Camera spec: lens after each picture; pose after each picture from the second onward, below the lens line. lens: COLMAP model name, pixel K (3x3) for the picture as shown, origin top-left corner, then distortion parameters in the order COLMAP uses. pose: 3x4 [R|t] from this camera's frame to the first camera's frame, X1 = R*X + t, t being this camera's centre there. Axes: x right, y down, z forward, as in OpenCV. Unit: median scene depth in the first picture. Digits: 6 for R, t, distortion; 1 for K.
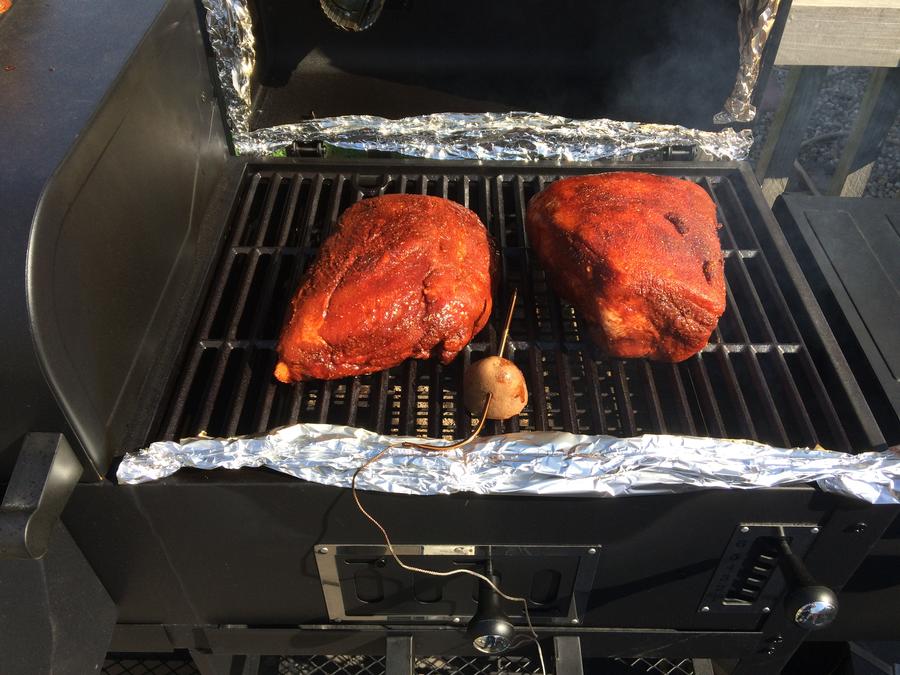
lens RADIAL K [[778.7, 0, 450.0], [0, 778.7, 337.5], [0, 0, 1]] dist [0.093655, -0.200089]
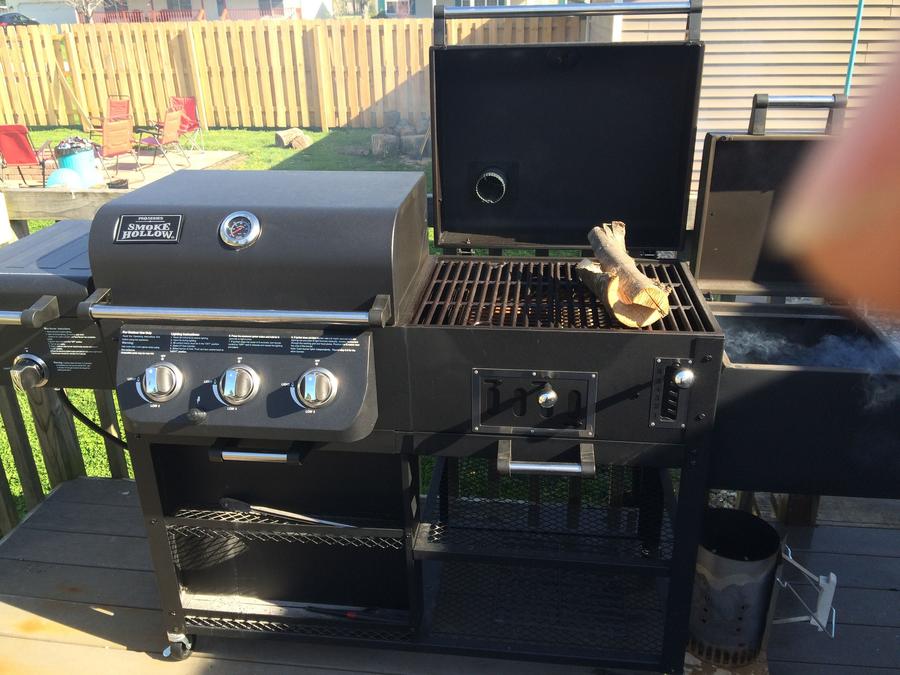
lens RADIAL K [[778.7, 0, 450.0], [0, 778.7, 337.5], [0, 0, 1]] dist [0.093655, -0.200089]
pose [[0.993285, 0.019958, -0.113961, 0.019939], [-0.060364, 0.929709, -0.363315, 0.821012], [0.098700, 0.367754, 0.924670, -0.948438]]
